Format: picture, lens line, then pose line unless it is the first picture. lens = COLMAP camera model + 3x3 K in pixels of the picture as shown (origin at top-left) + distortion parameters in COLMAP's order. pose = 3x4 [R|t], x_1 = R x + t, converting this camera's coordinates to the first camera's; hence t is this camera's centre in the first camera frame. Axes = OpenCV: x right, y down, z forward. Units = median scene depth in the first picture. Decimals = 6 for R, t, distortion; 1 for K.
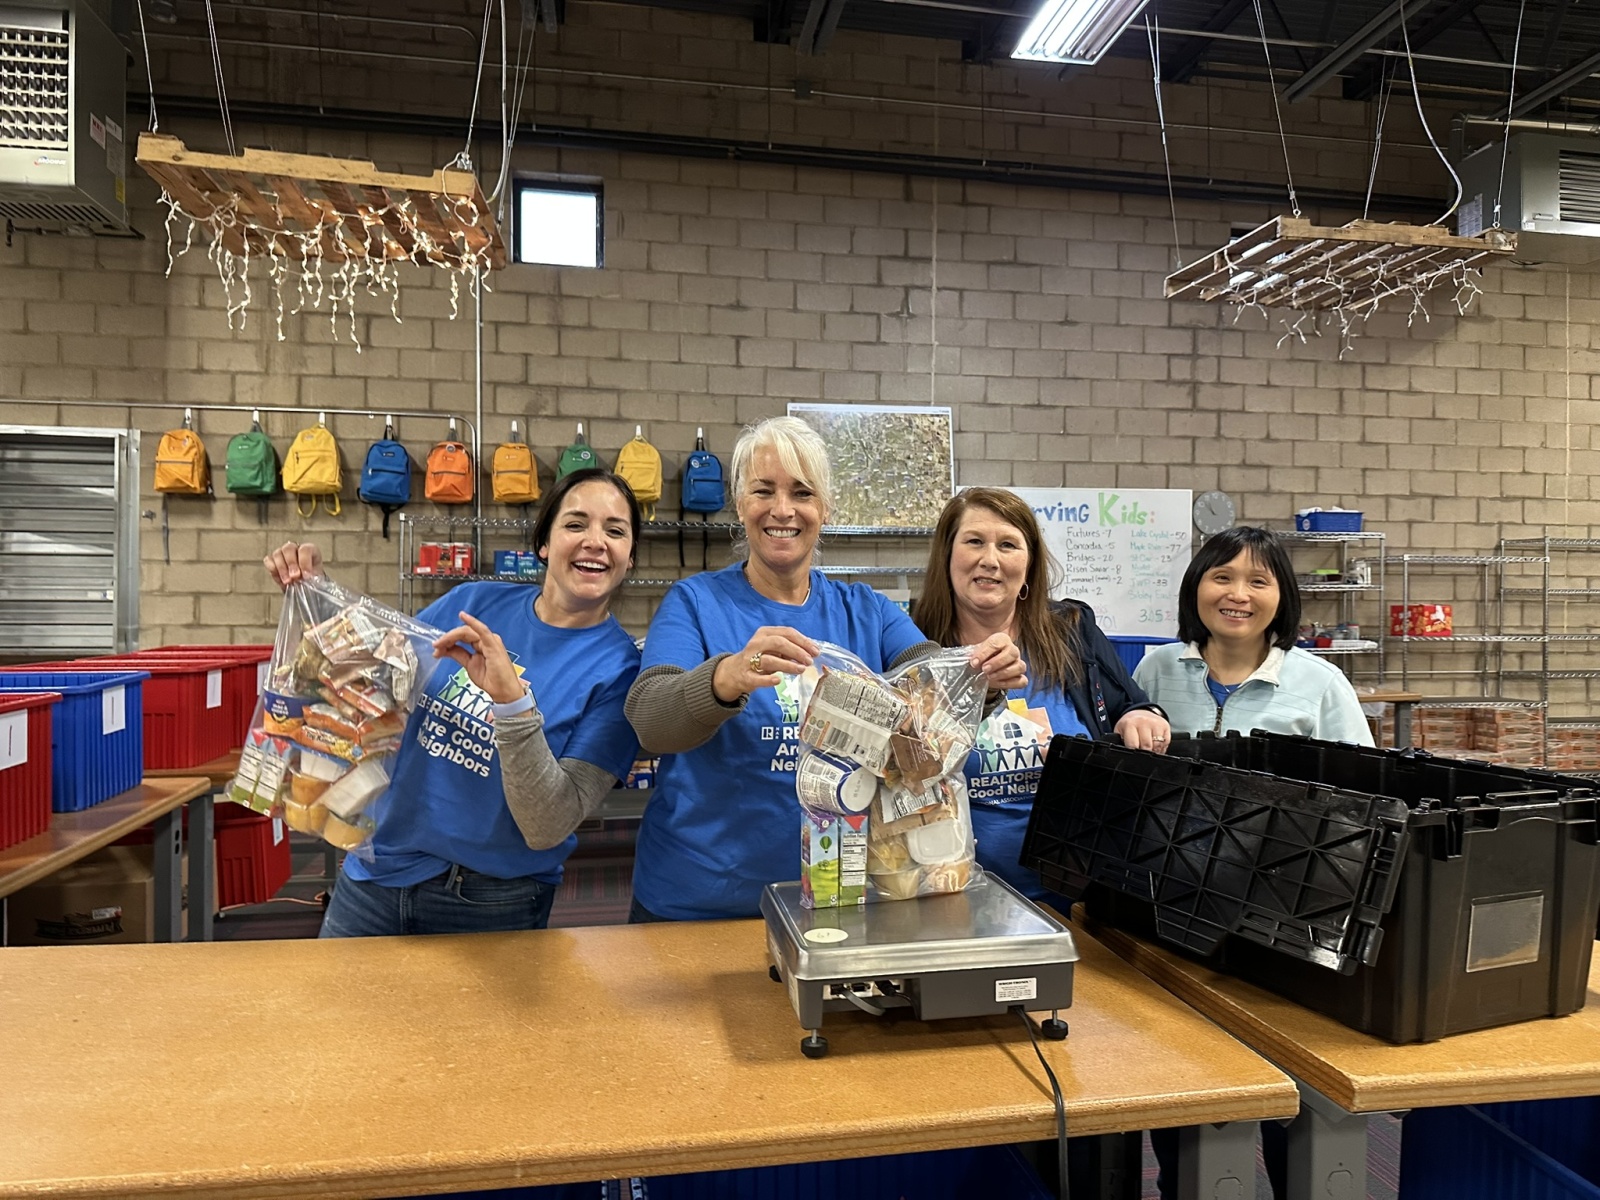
lens RADIAL K [[1127.9, 0, 797.8], [0, 1127.9, 617.3], [0, 0, 1]] dist [0.165759, -0.010491]
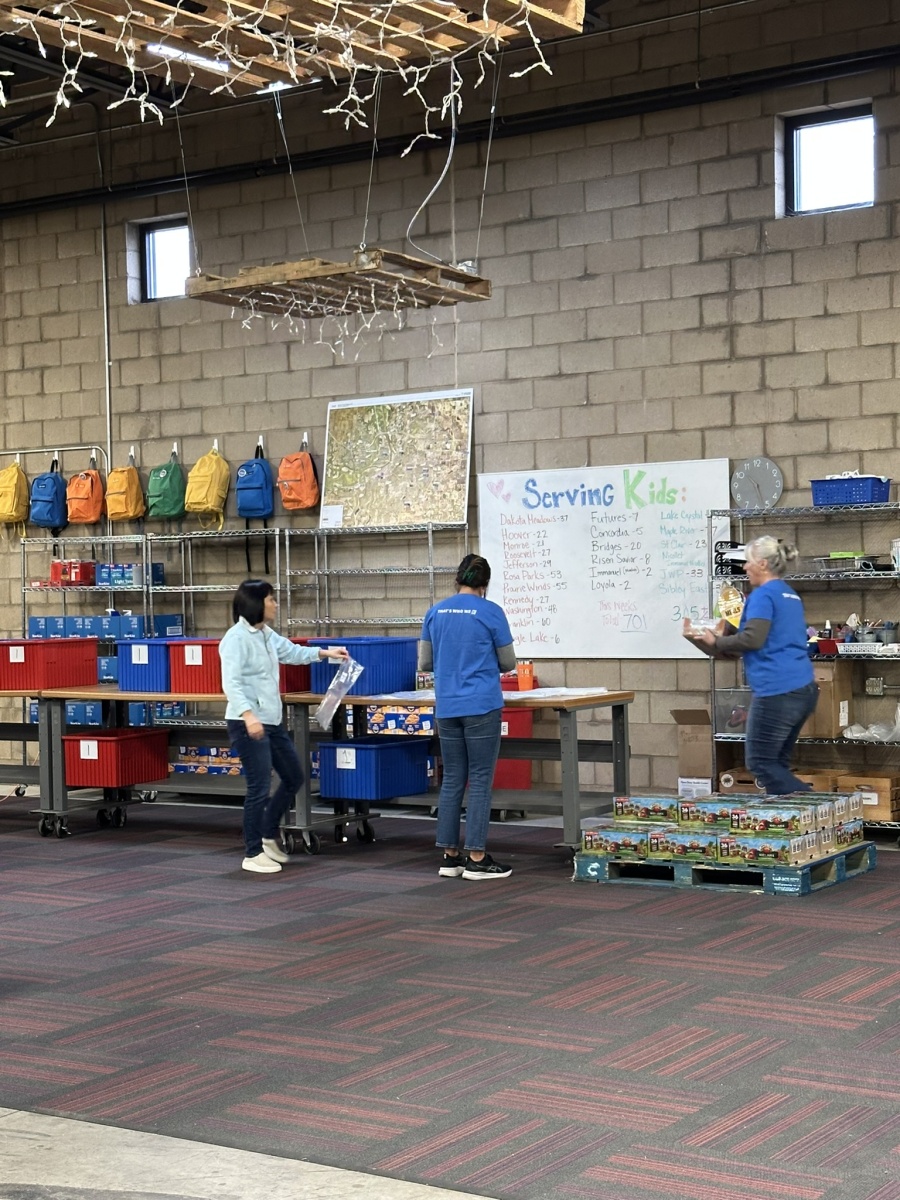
lens RADIAL K [[1965.7, 0, 451.2], [0, 1965.7, 597.6], [0, 0, 1]] dist [0.392807, 0.000000]
pose [[0.700773, -0.017855, -0.713160, 1.226844], [0.008198, 0.999822, -0.016976, 0.009965], [0.713337, 0.006050, 0.700795, -0.120170]]
